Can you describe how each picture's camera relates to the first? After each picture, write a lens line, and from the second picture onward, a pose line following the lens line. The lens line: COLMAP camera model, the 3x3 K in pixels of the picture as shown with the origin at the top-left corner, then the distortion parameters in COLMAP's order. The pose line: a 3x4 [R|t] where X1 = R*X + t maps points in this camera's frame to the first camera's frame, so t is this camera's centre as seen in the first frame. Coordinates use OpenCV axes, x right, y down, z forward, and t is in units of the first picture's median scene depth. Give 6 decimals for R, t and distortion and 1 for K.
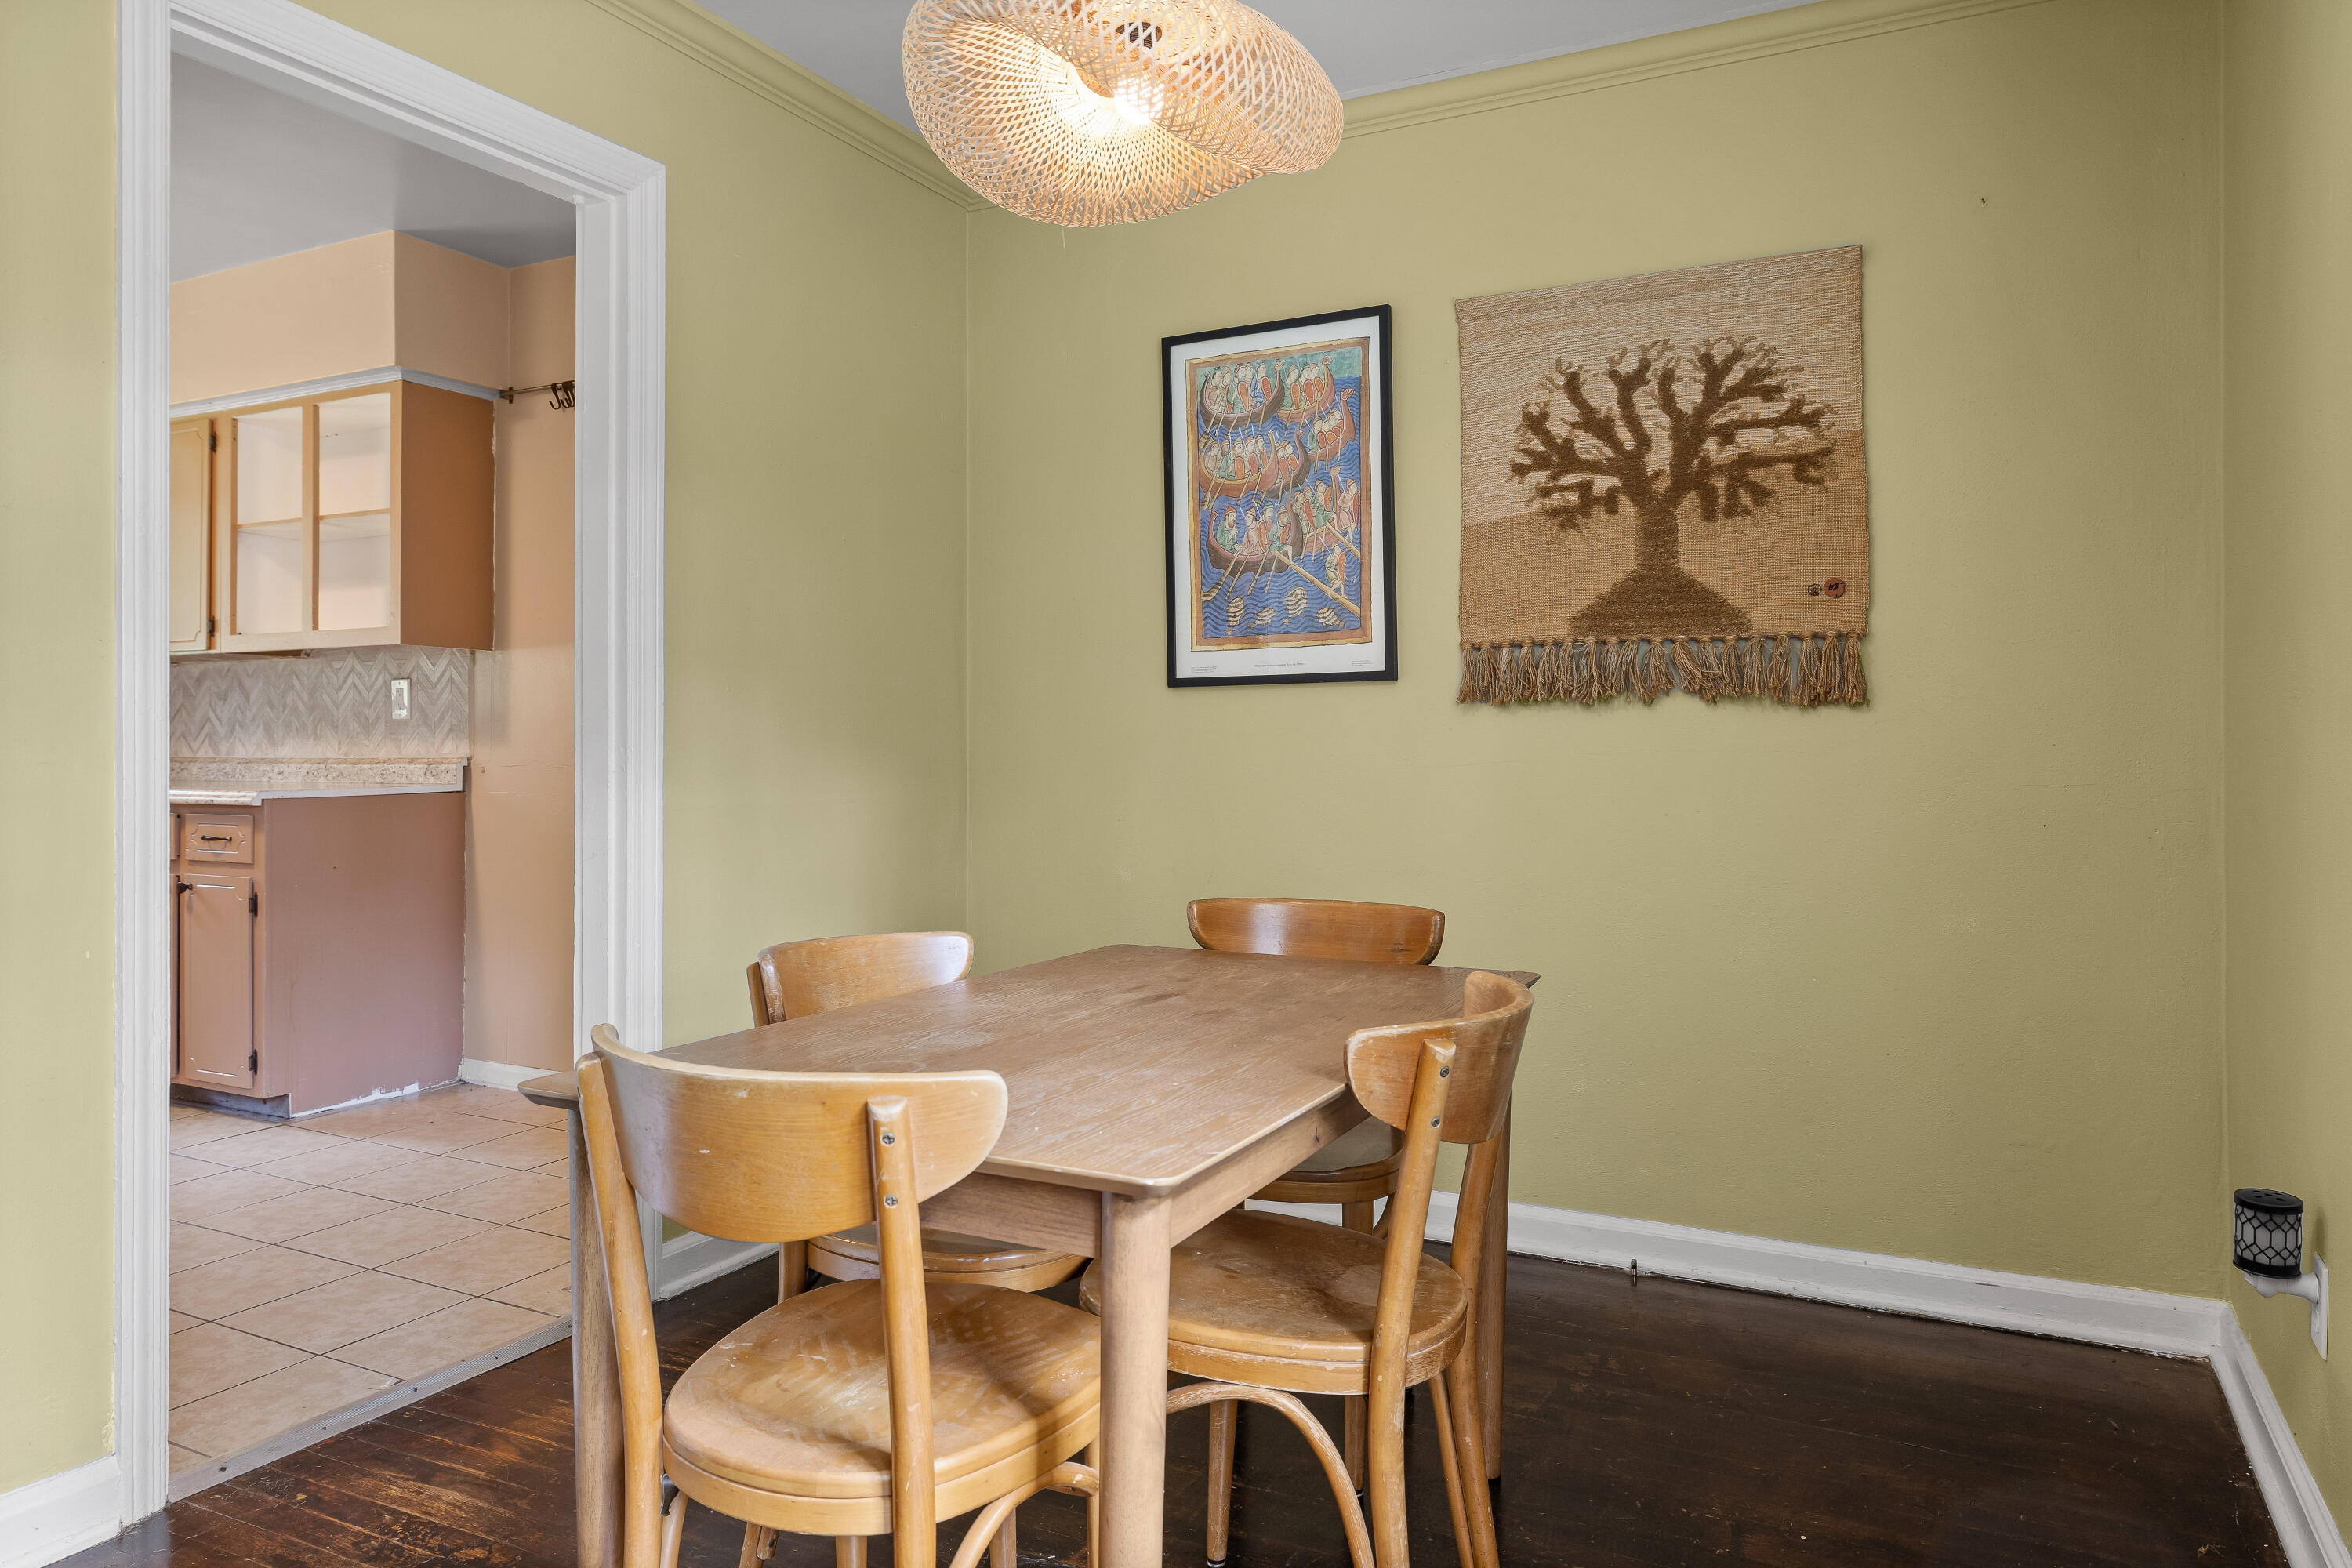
lens RADIAL K [[1526.1, 0, 1172.4], [0, 1526.1, 744.8], [0, 0, 1]] dist [-0.002938, -0.002267]
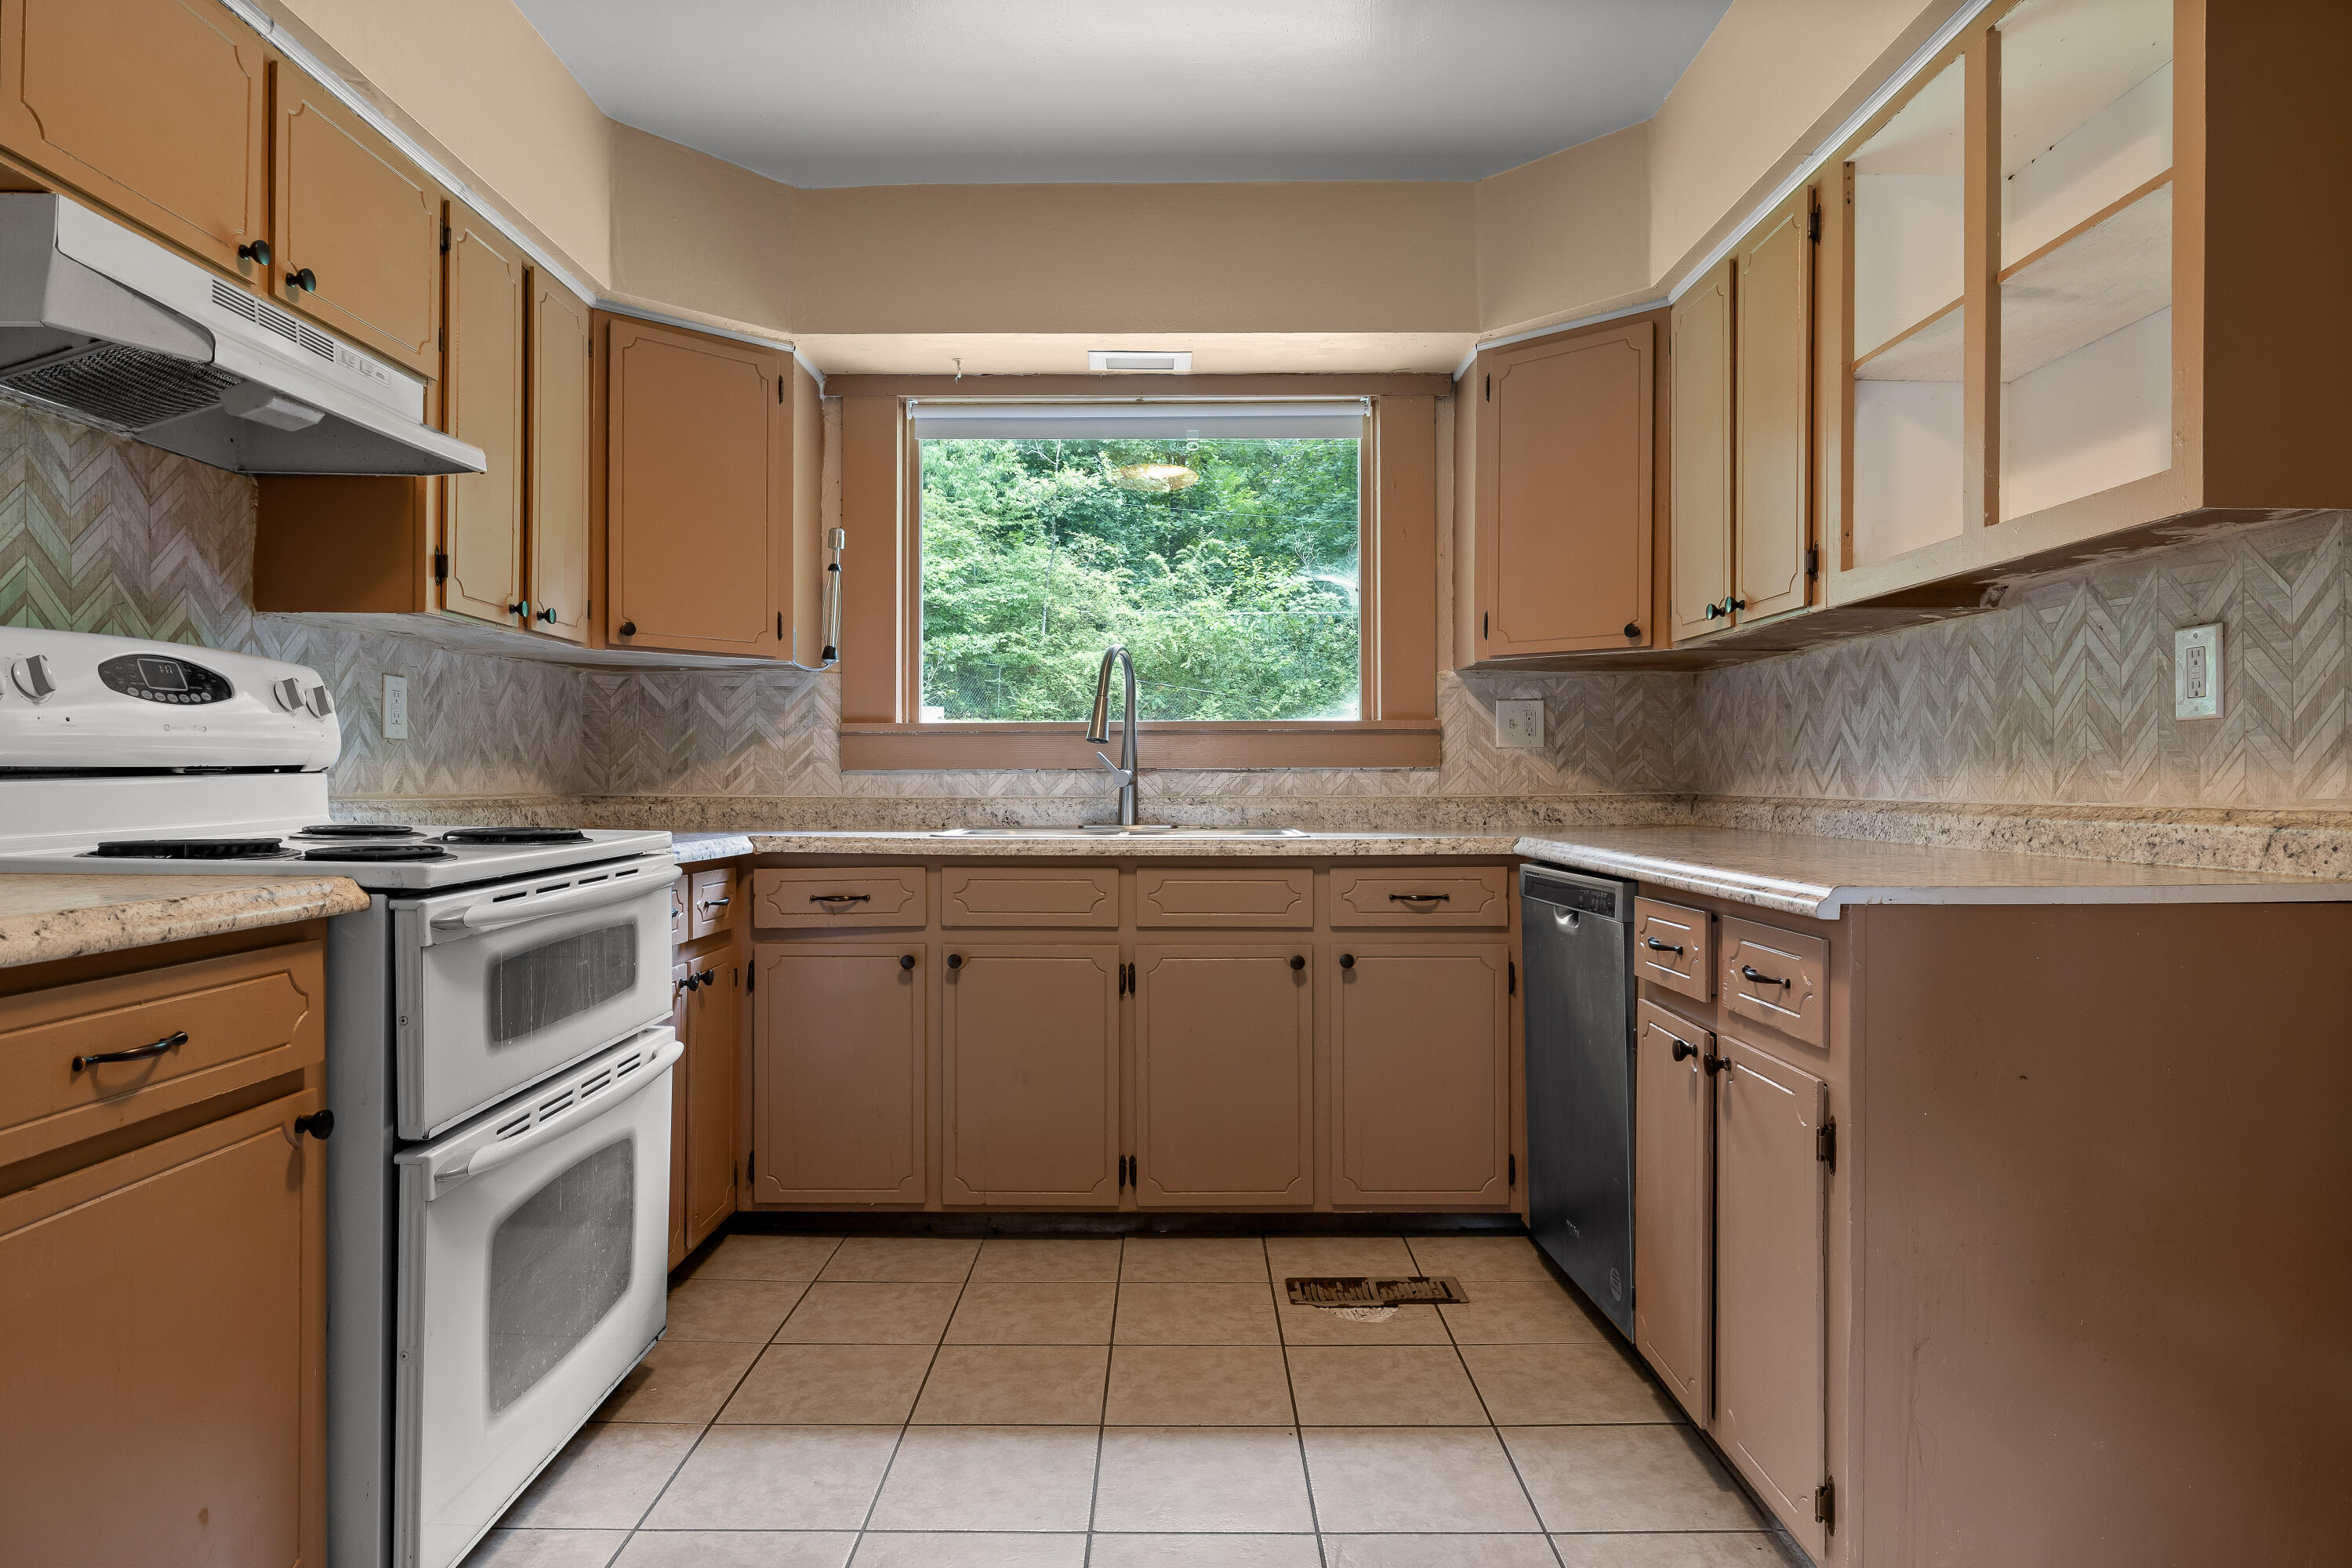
lens RADIAL K [[1382.8, 0, 1169.2], [0, 1382.8, 779.1], [0, 0, 1]] dist [-0.000867, 0.001308]
pose [[0.454595, 0.000197, -0.890698, -0.499442], [-0.001099, 0.999999, -0.000340, 0.001162], [0.890697, 0.001133, 0.454595, 0.969224]]
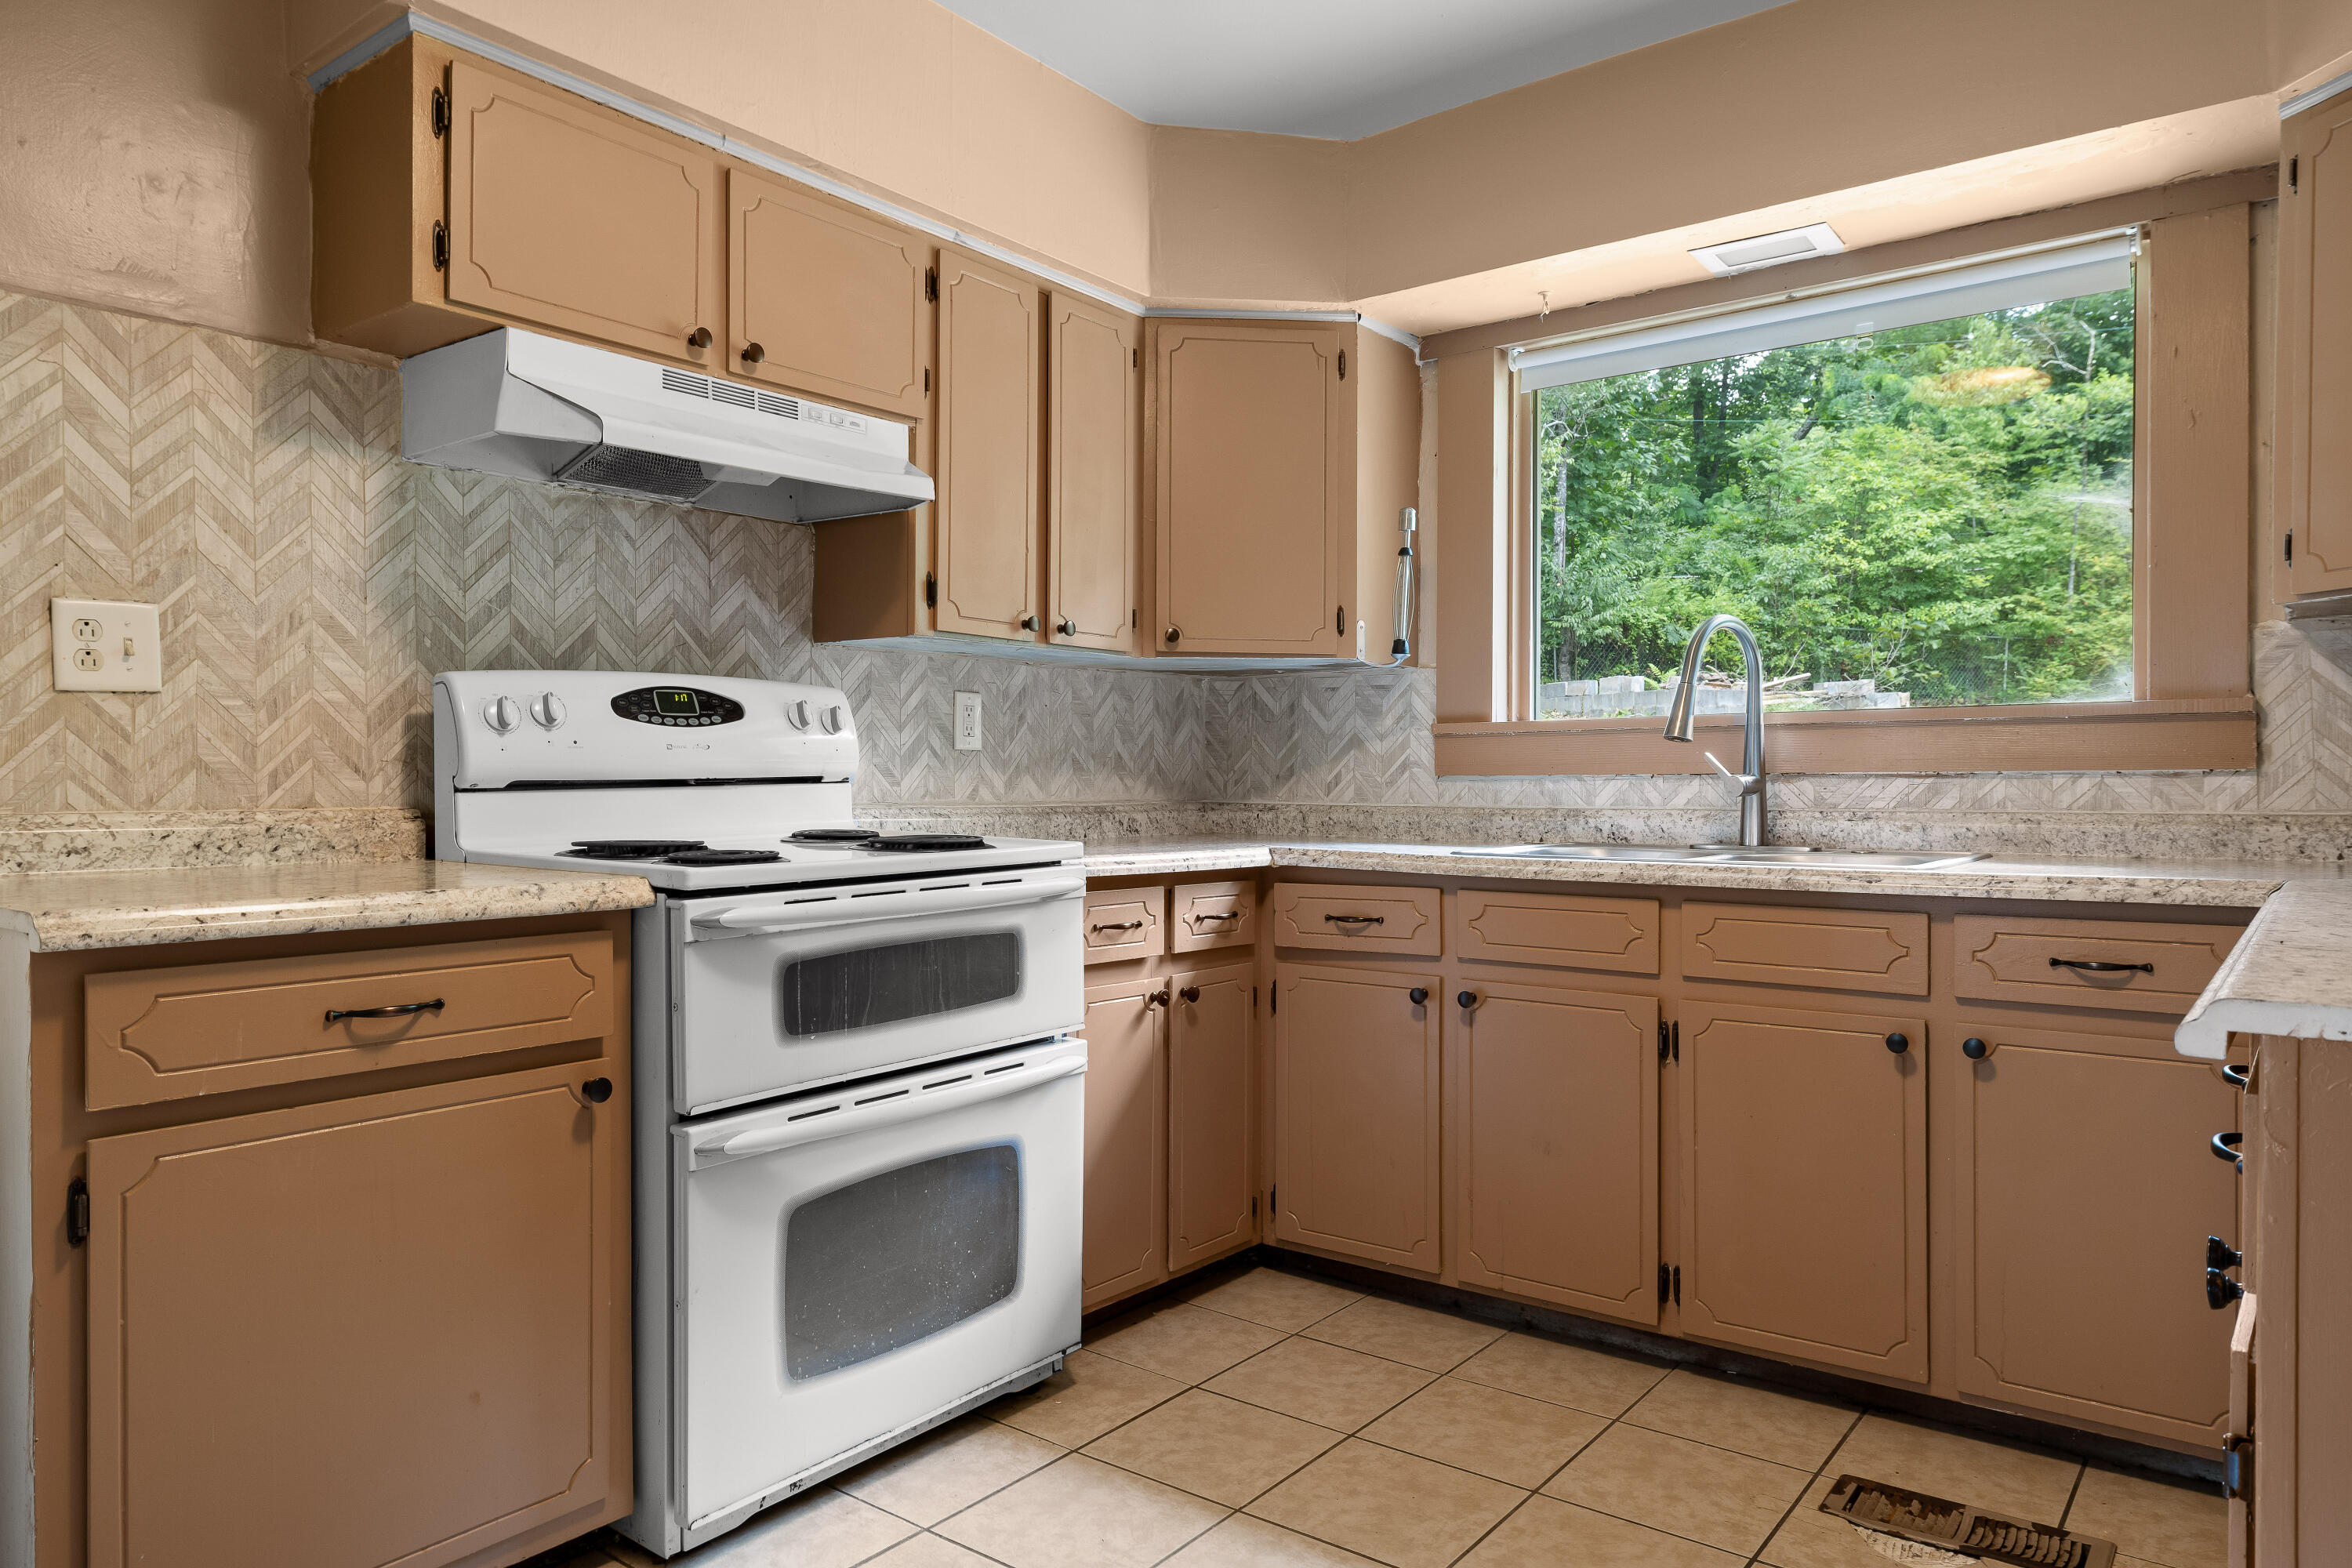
lens RADIAL K [[1513.1, 0, 1176.0], [0, 1513.1, 784.0], [0, 0, 1]] dist [0.004635, -0.001064]
pose [[-0.181908, 0.002732, -0.983312, -0.503466], [0.000096, 0.999996, 0.002761, -0.004425], [0.983316, 0.000407, -0.181907, 1.308699]]
